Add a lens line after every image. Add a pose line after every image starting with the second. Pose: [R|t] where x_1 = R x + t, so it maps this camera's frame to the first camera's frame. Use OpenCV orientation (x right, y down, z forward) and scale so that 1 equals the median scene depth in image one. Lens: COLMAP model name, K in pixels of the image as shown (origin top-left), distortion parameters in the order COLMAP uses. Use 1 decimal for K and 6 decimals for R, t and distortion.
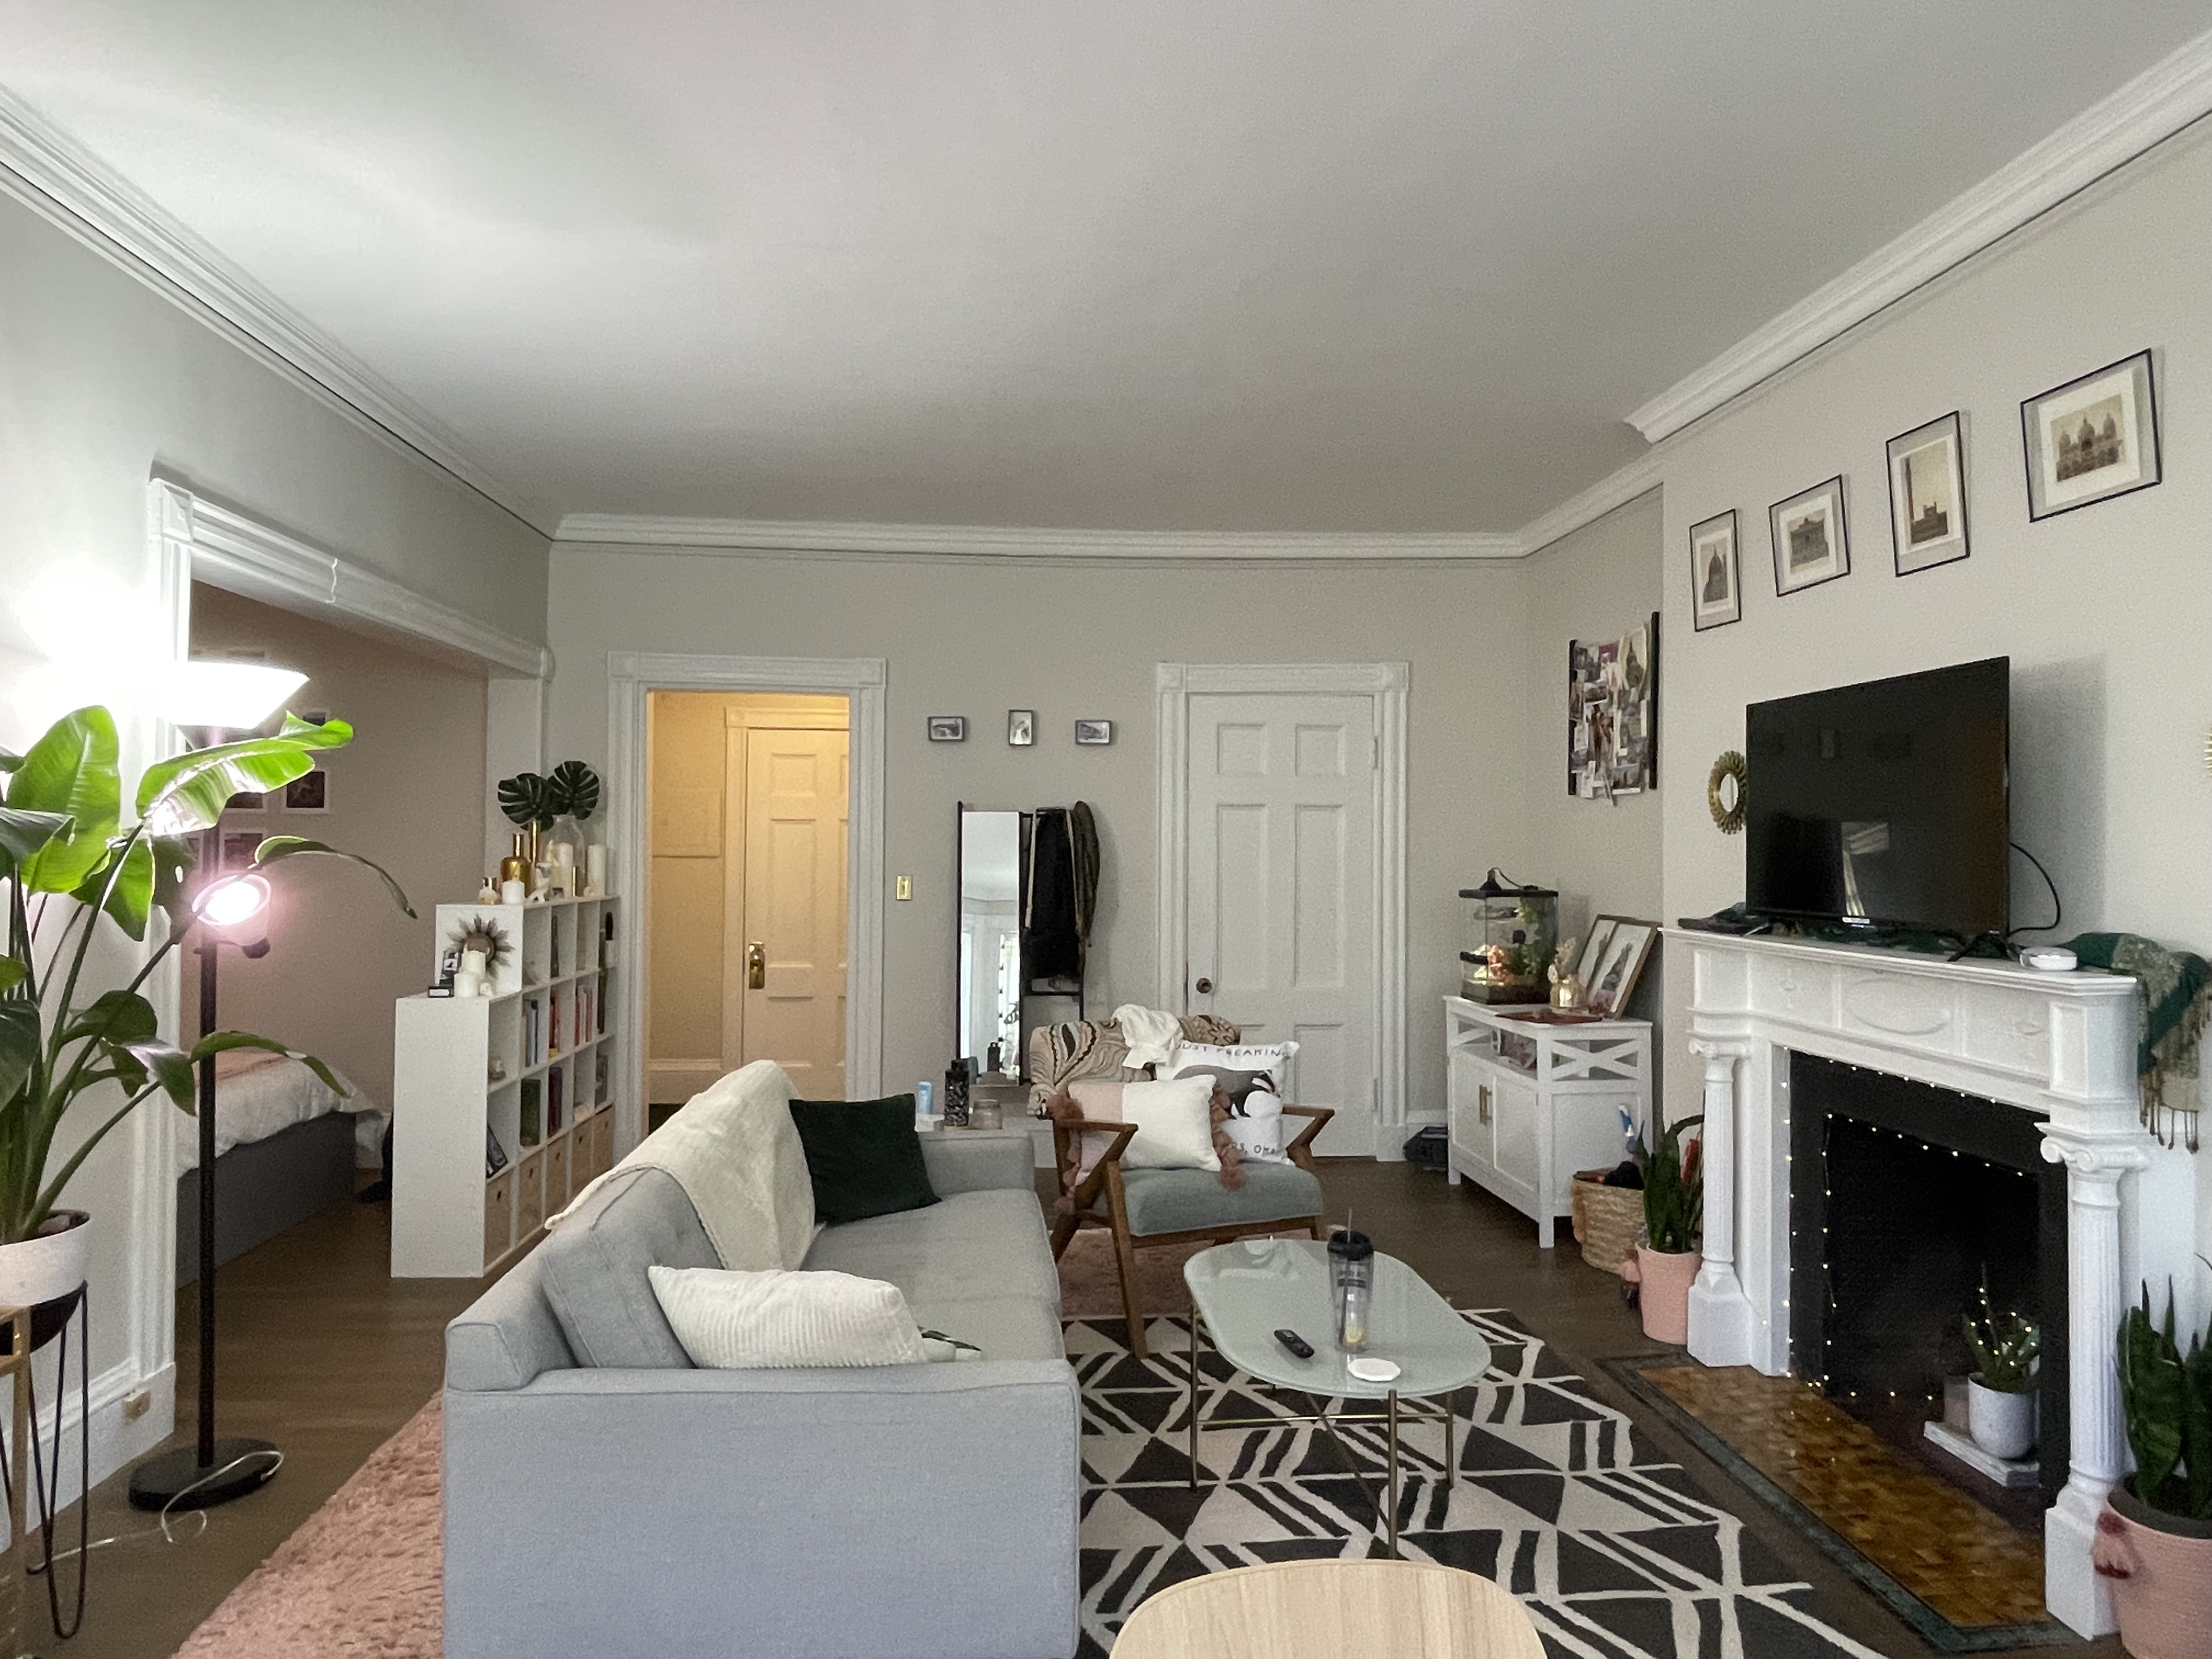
lens RADIAL K [[1388.0, 0, 1083.0], [0, 1388.0, 817.7], [0, 0, 1]] dist [-0.007512, -0.003199]
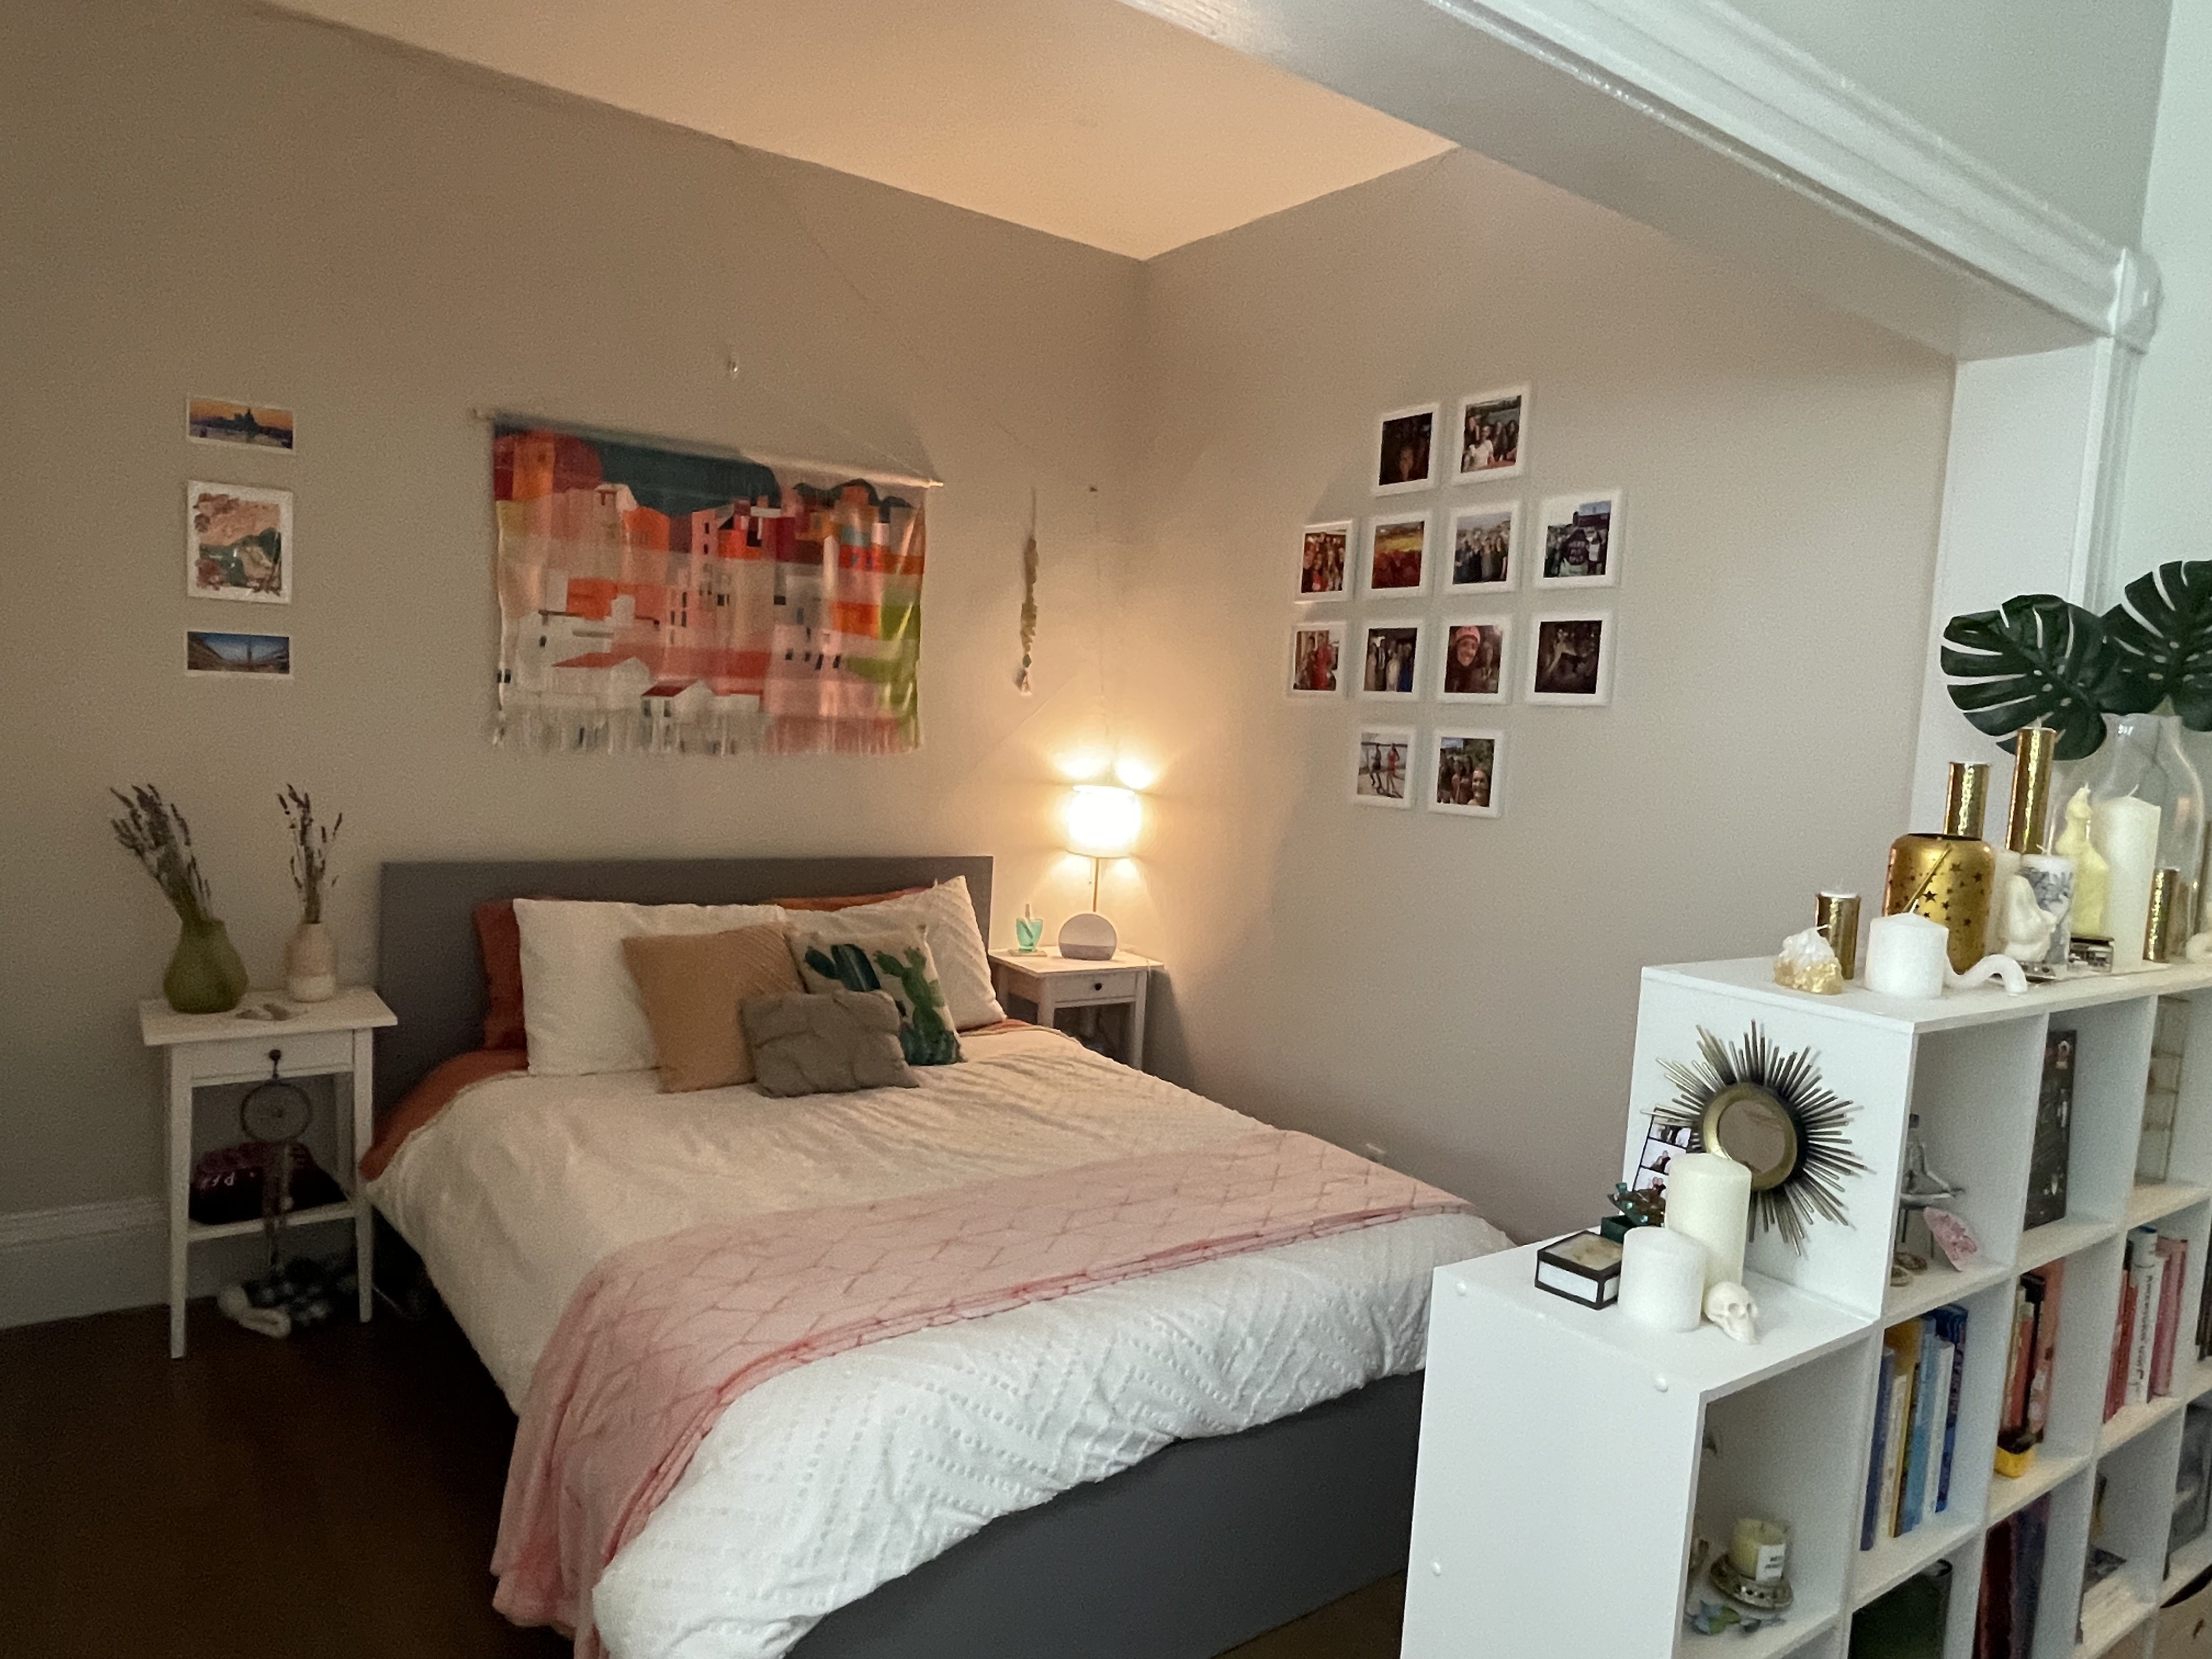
lens RADIAL K [[1388.0, 0, 1104.0], [0, 1388.0, 843.7], [0, 0, 1]] dist [-0.007512, -0.003199]
pose [[0.523805, 0.097142, -0.846281, -0.305339], [-0.034399, 0.995078, 0.092930, 0.009575], [0.851144, -0.019567, 0.524568, 0.846129]]
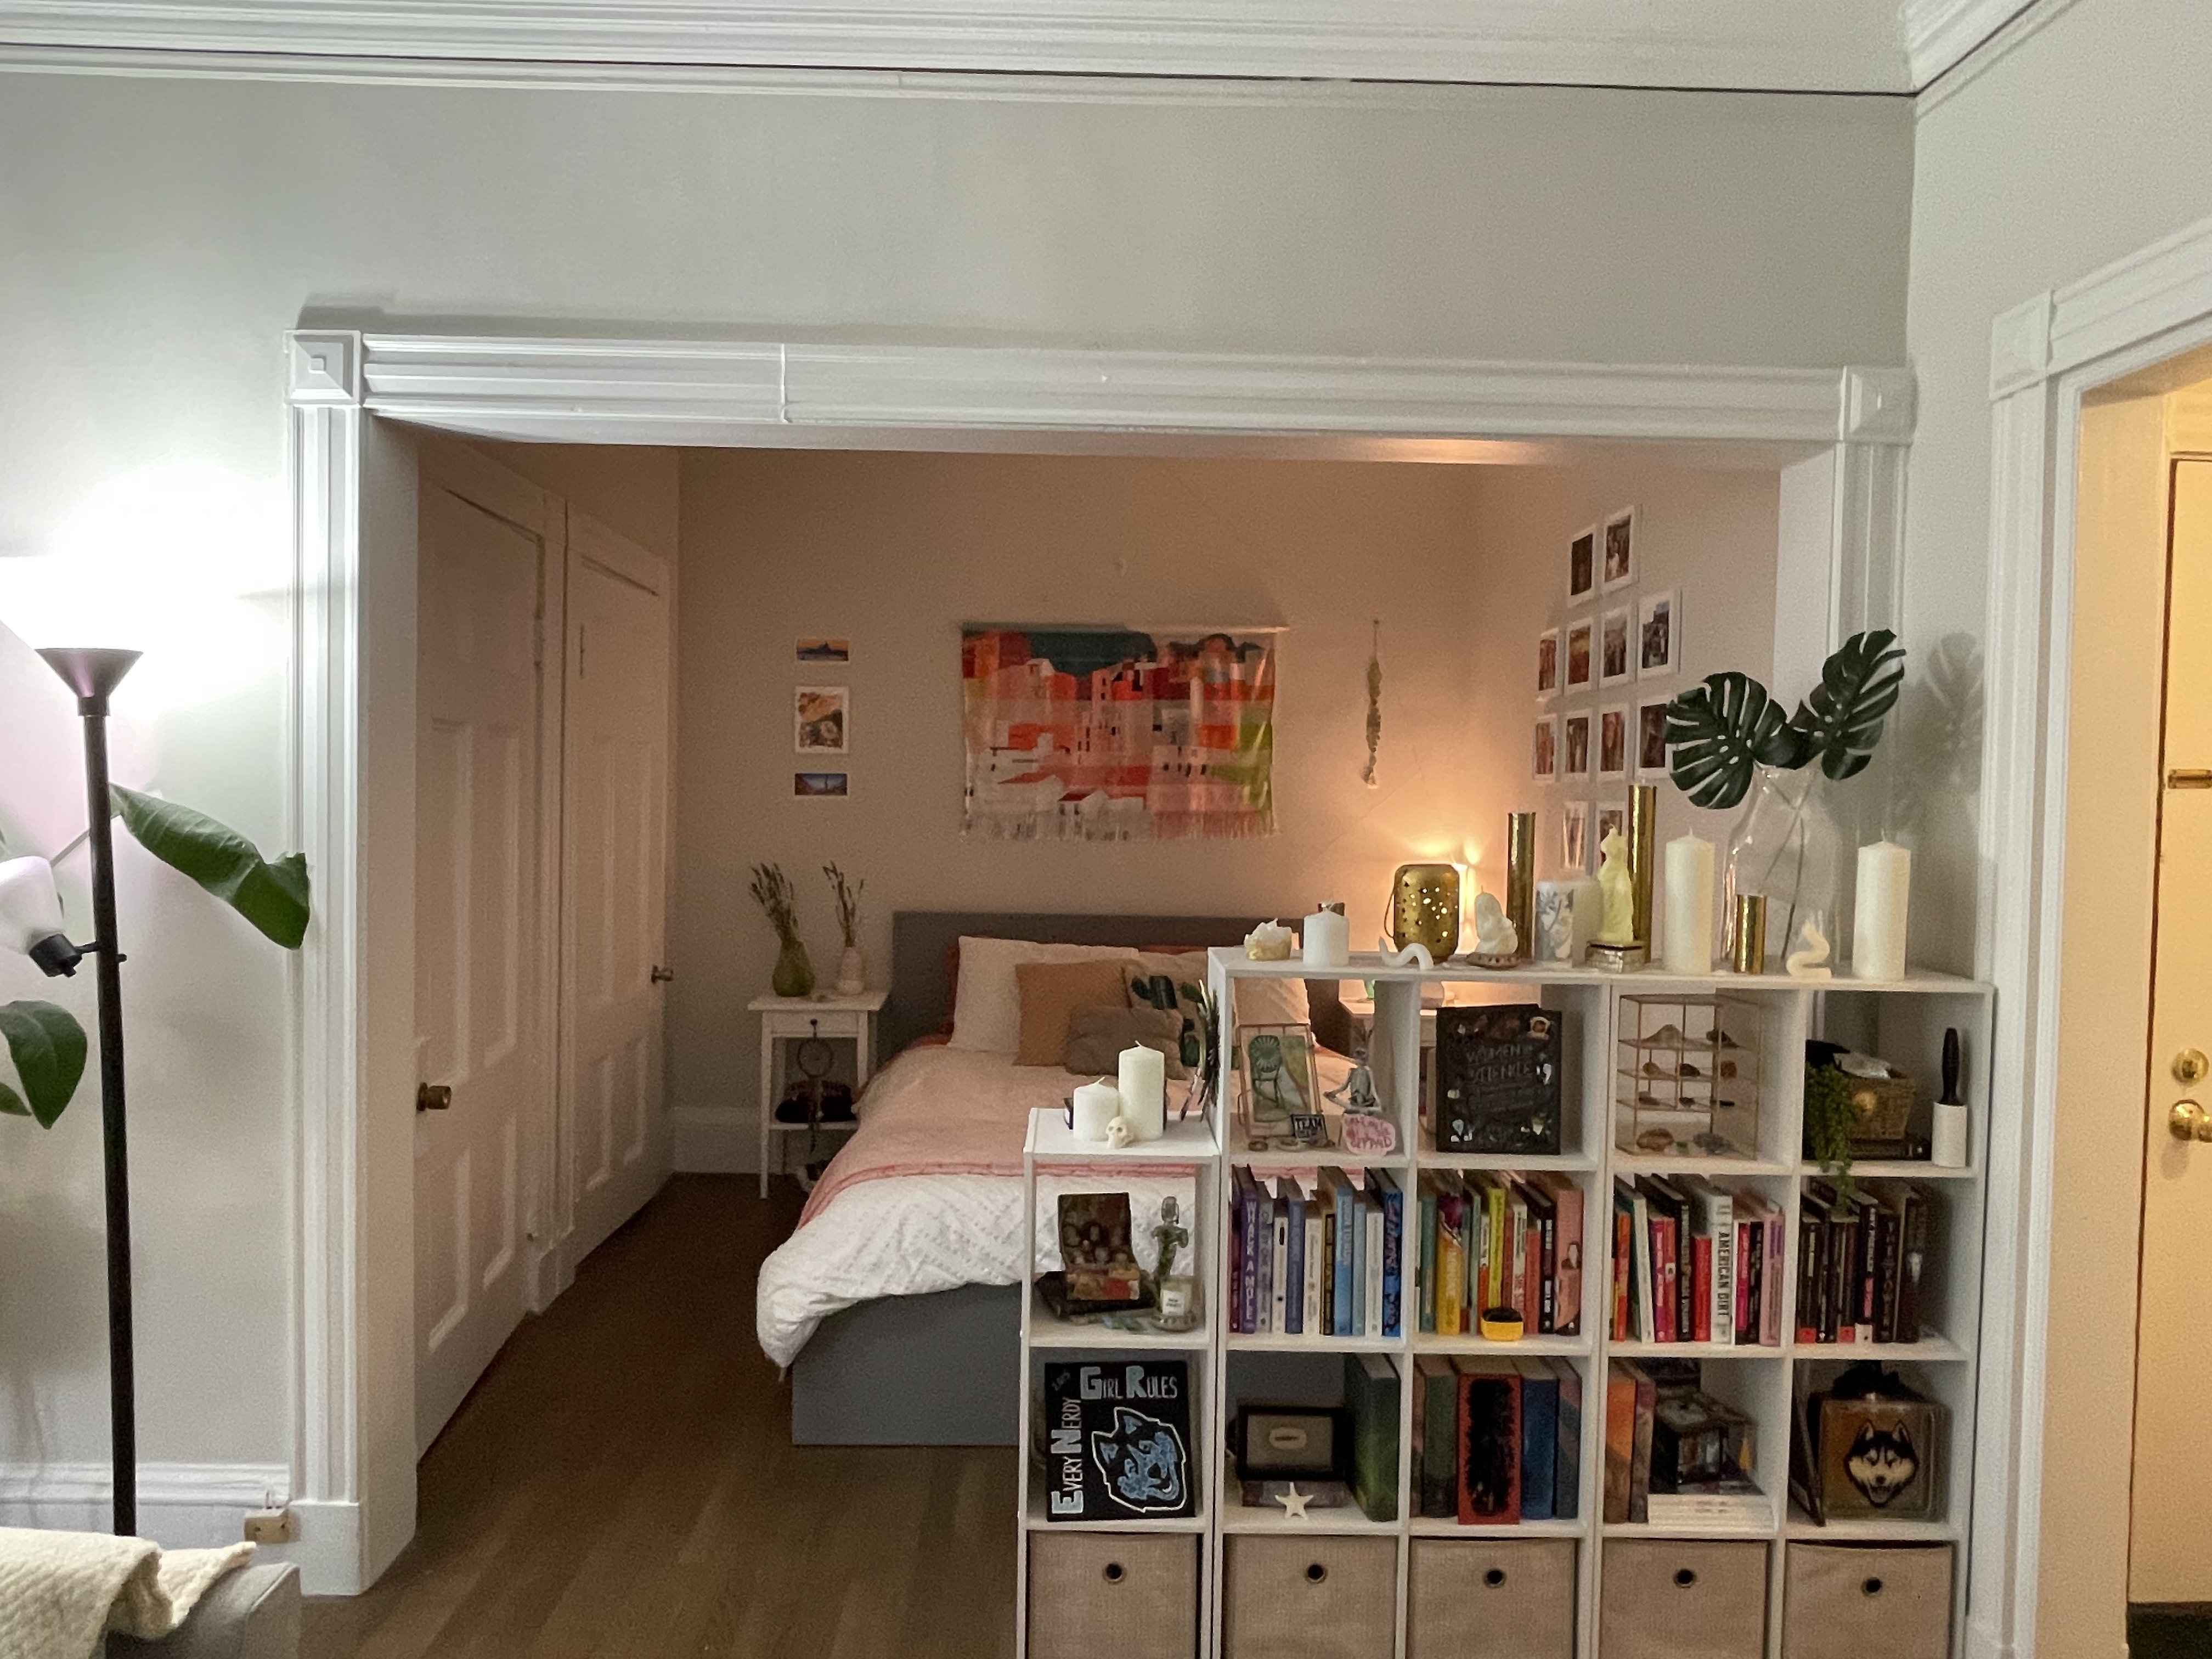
lens RADIAL K [[1388.0, 0, 1084.1], [0, 1388.0, 827.0], [0, 0, 1]] dist [-0.007512, -0.003199]
pose [[-0.049526, 0.016668, -0.998634, 0.052405], [0.002642, 0.999859, 0.016557, 0.011138], [0.998769, -0.001819, -0.049563, 1.142159]]
